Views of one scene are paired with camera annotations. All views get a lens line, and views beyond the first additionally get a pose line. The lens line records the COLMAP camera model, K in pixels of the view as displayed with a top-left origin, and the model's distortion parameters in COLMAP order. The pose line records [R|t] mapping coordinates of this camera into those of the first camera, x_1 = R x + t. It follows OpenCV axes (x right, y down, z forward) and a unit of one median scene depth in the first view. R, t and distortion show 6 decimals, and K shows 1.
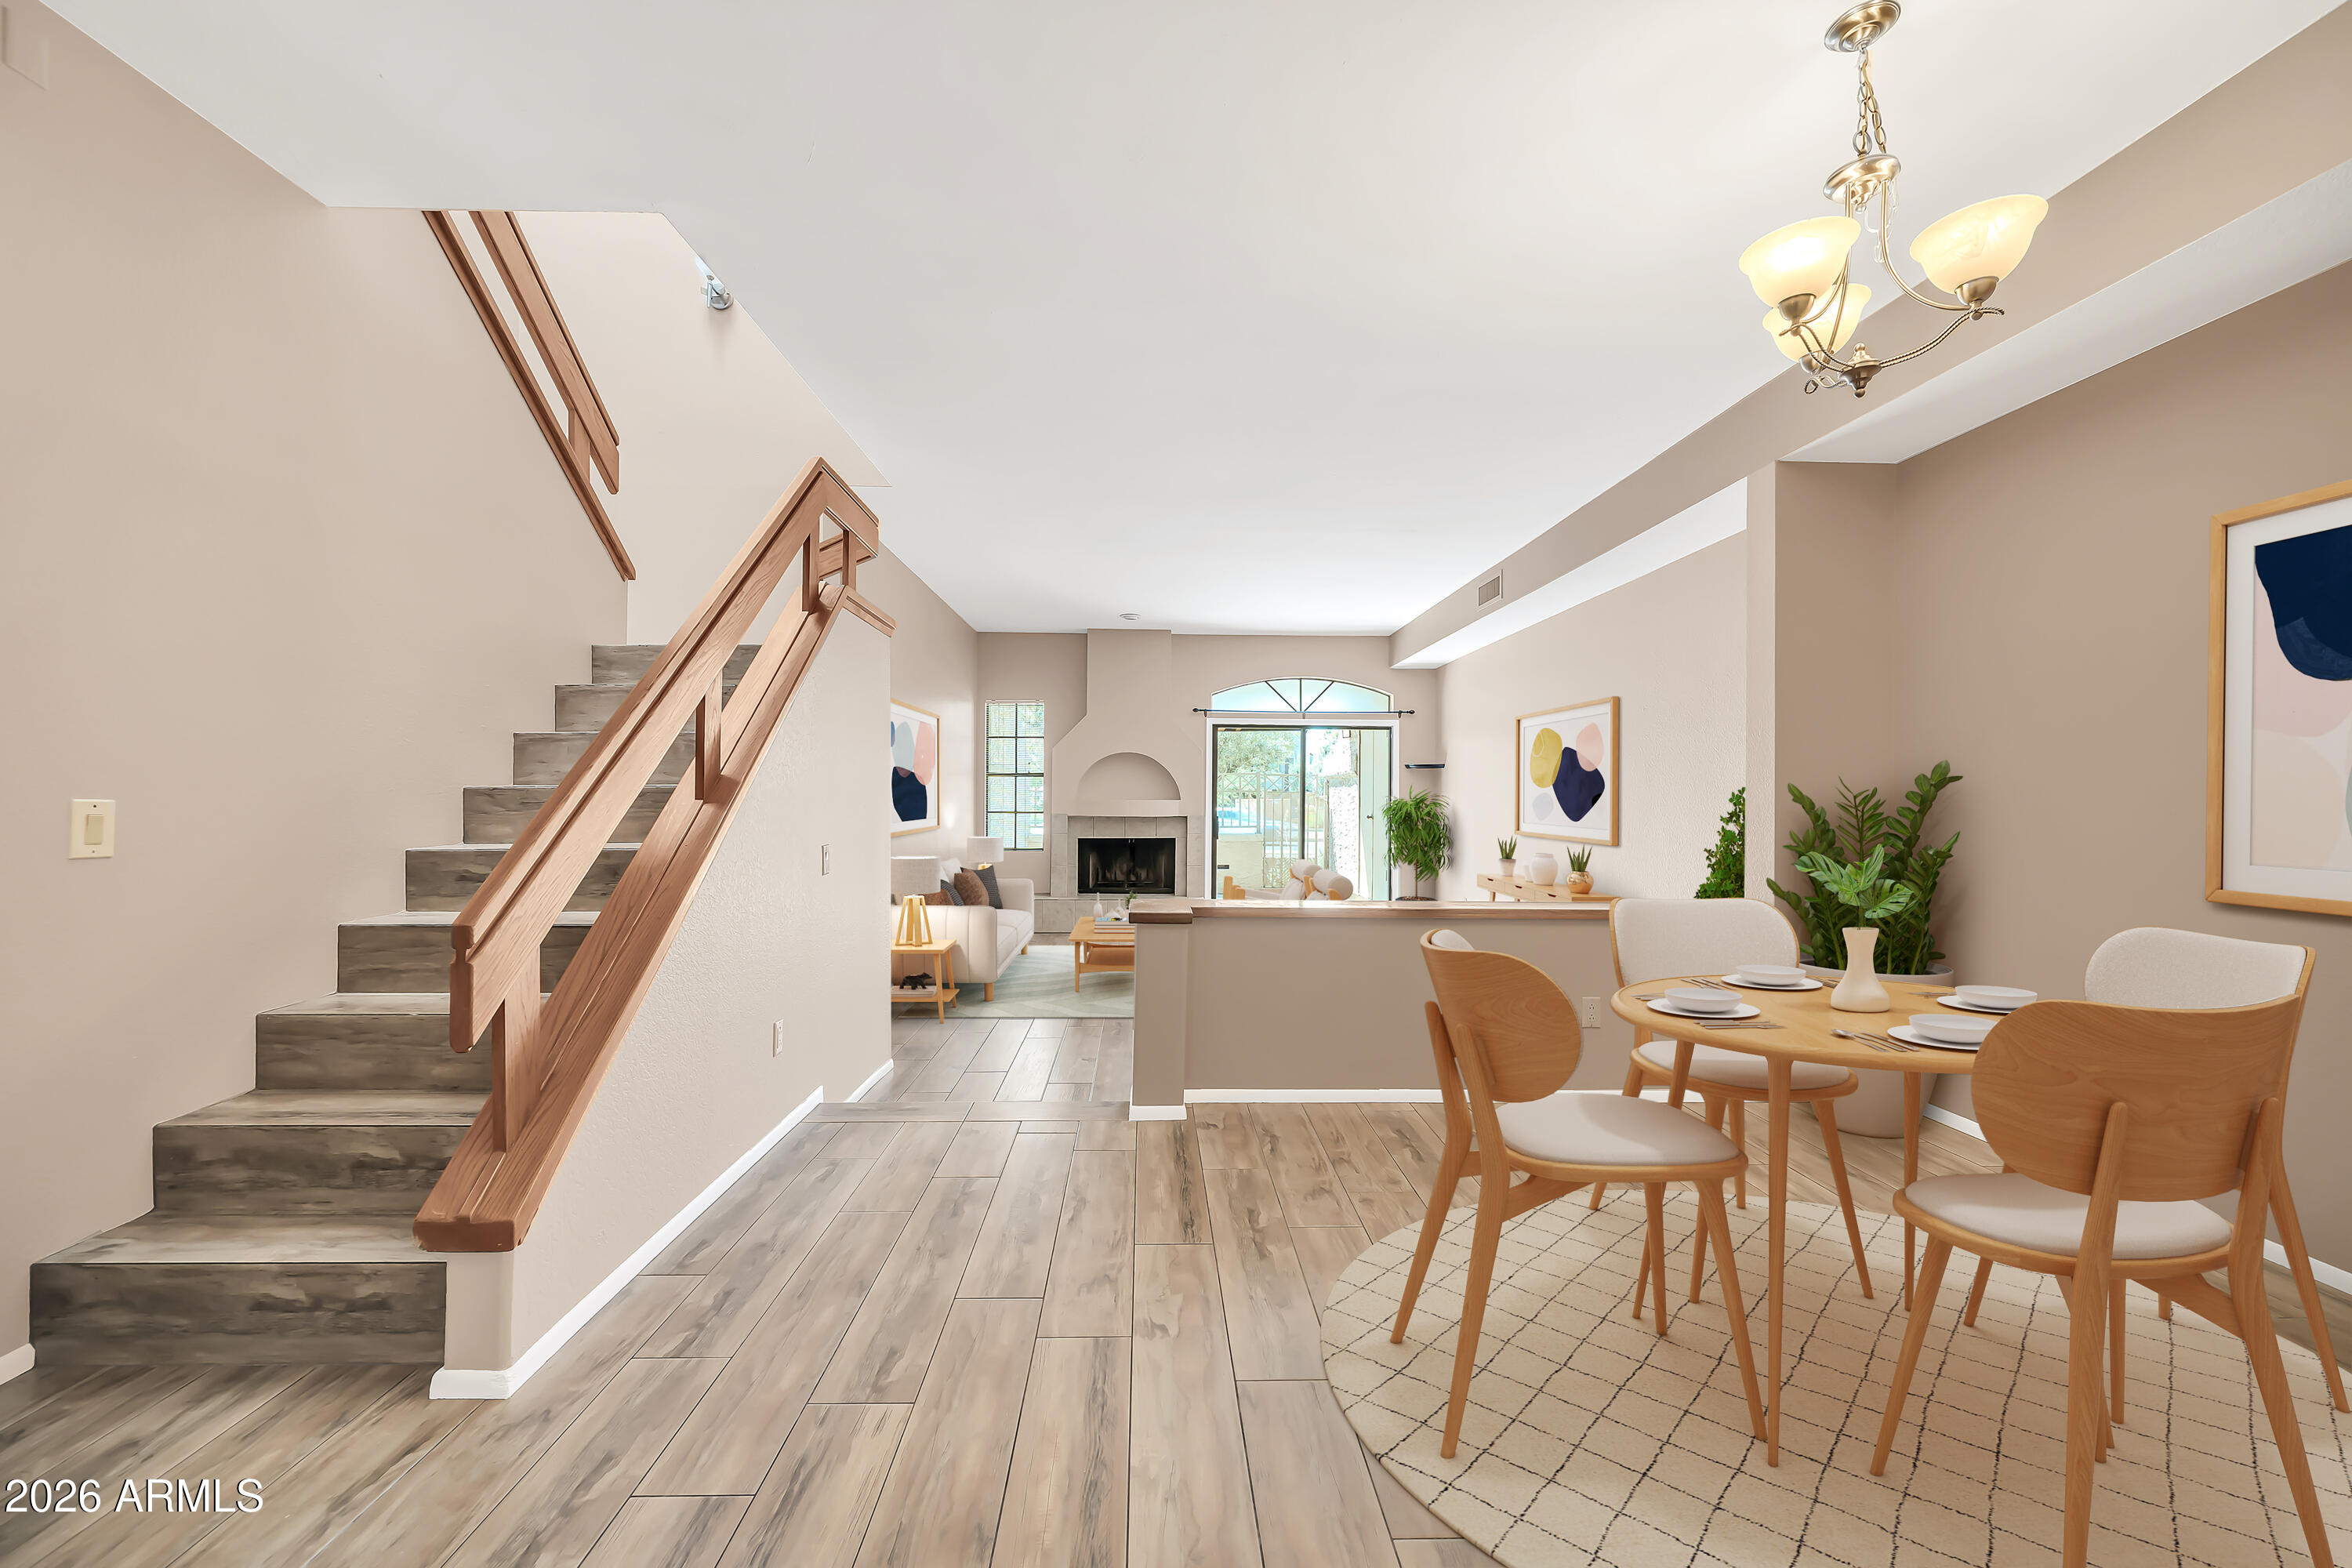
lens RADIAL K [[801.2, 0, 1174.0], [0, 801.2, 795.5], [0, 0, 1]] dist [-0.023150, -0.000321]
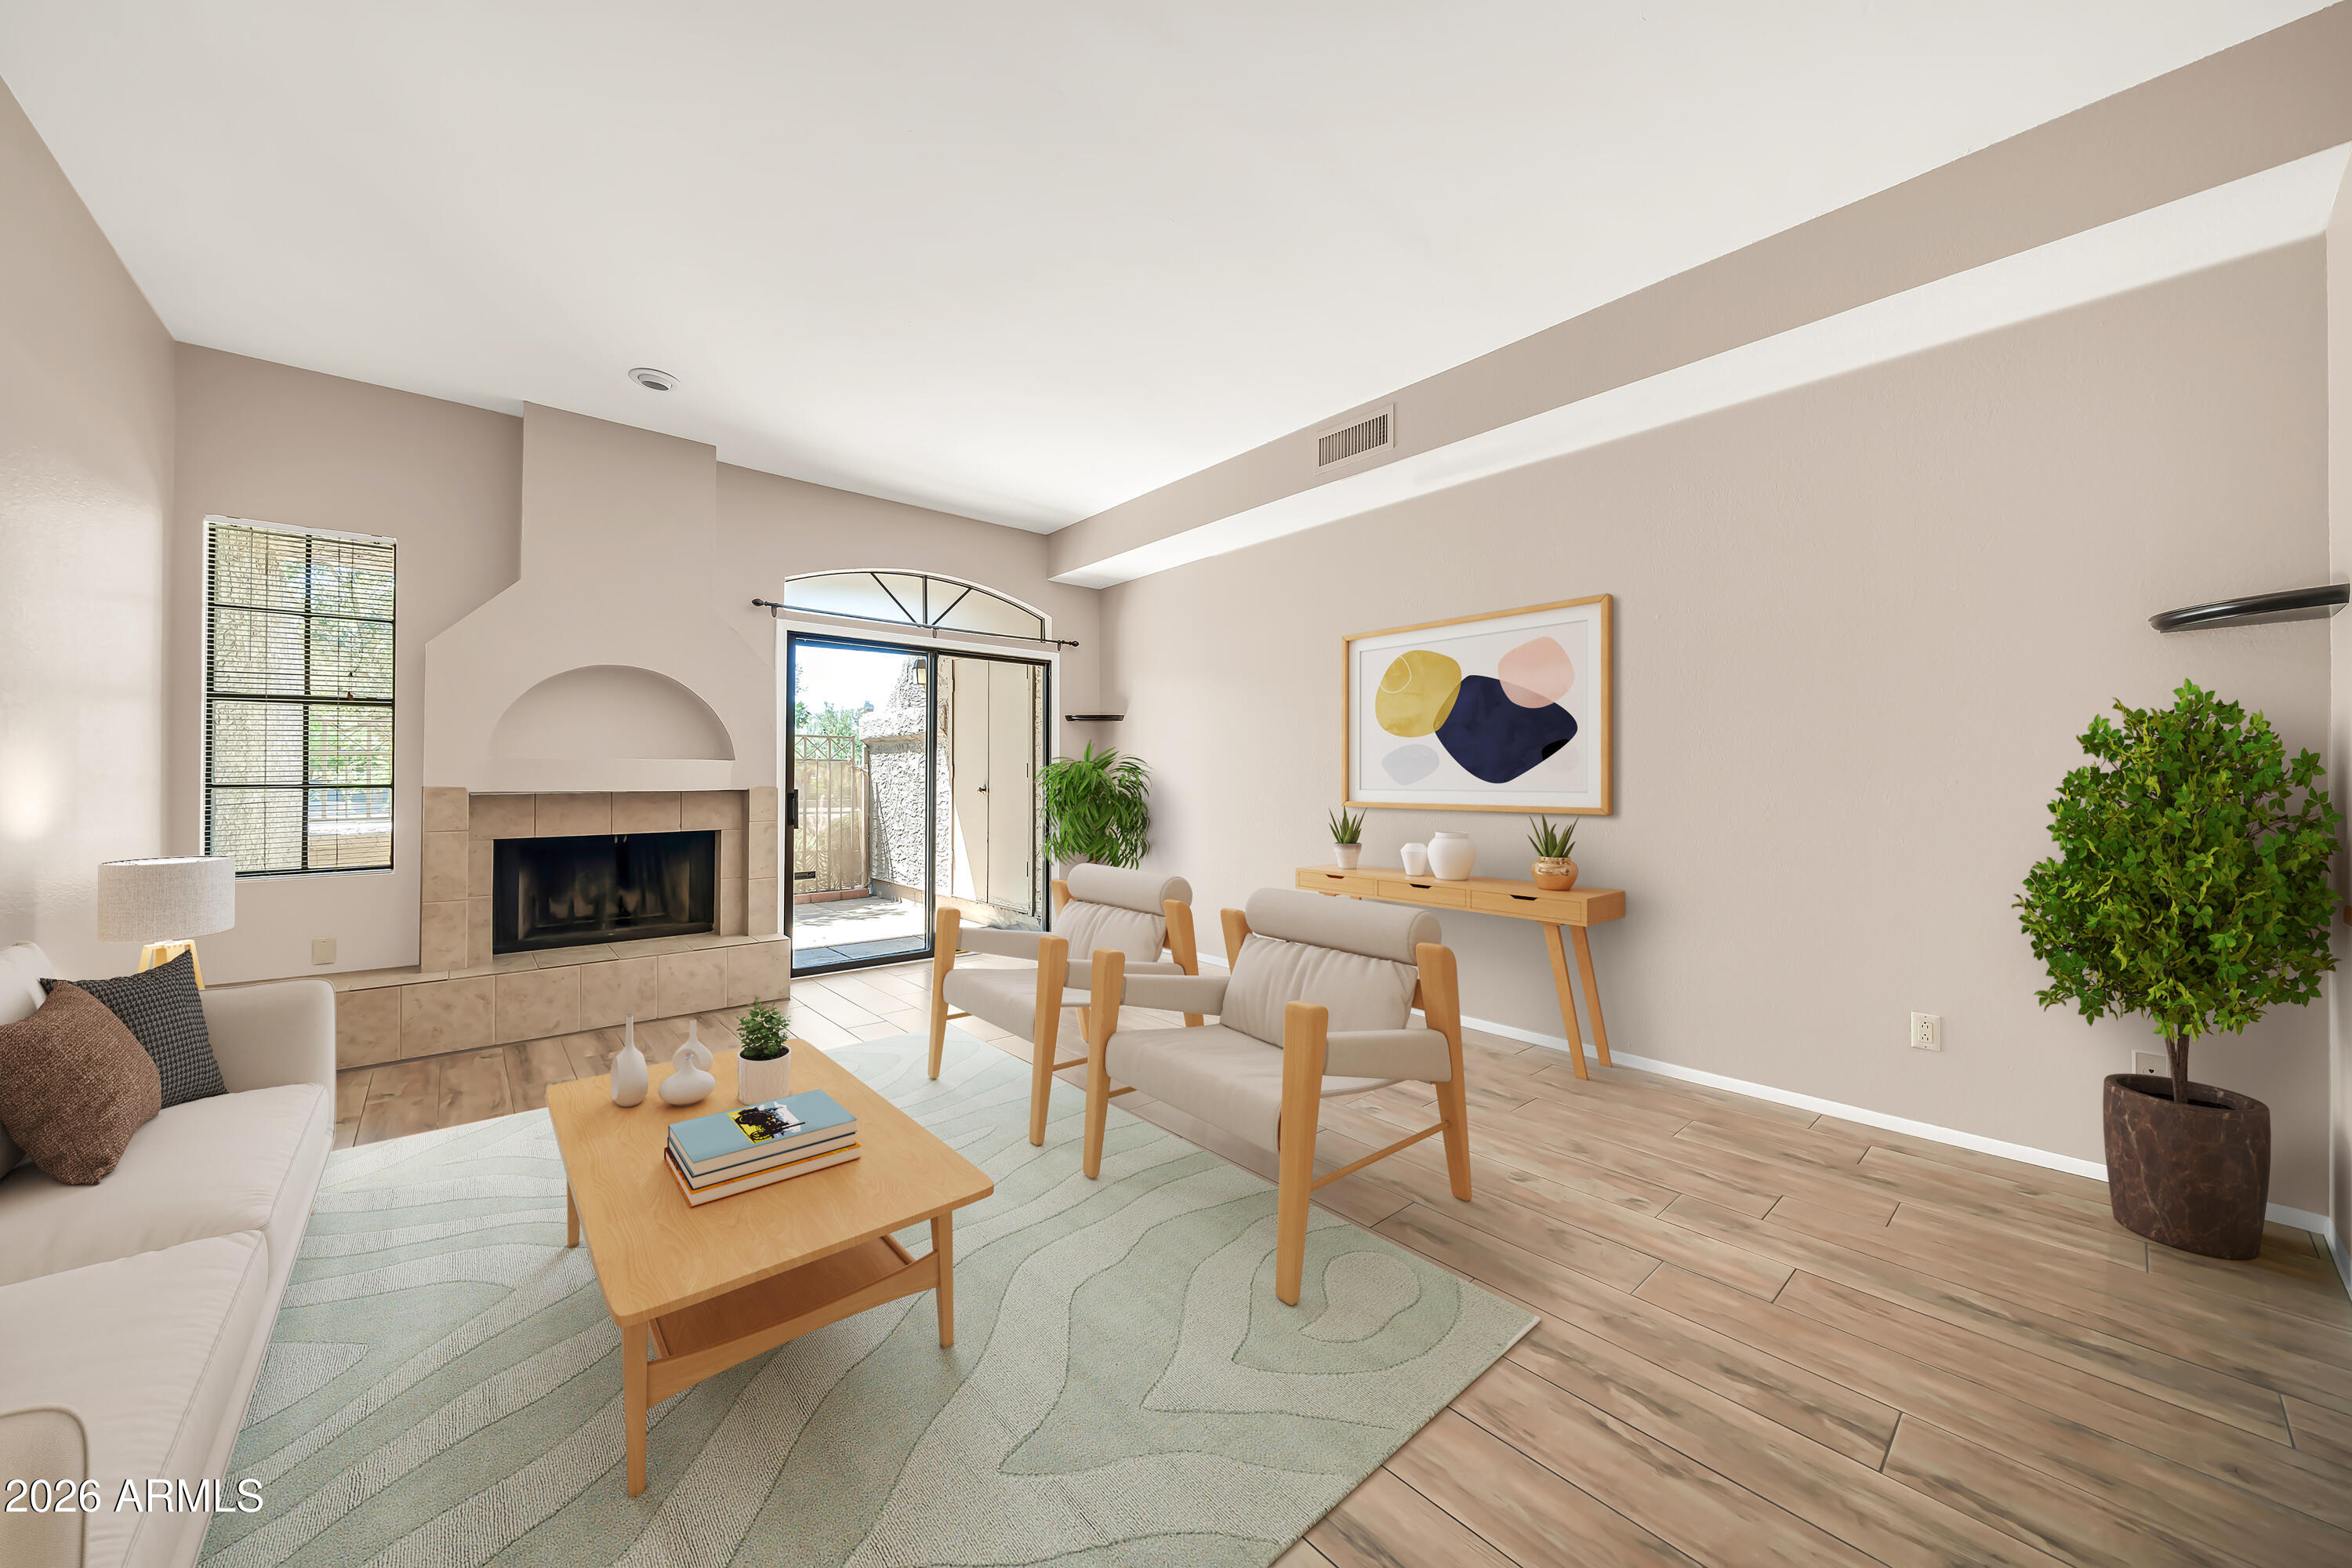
lens RADIAL K [[801.2, 0, 1170.3], [0, 801.2, 780.3], [0, 0, 1]] dist [-0.023150, -0.000321]
pose [[0.792660, -0.007933, 0.609612, -0.084512], [0.002008, 0.999944, 0.010402, 0.013799], [-0.609660, -0.007021, 0.792632, 0.383436]]
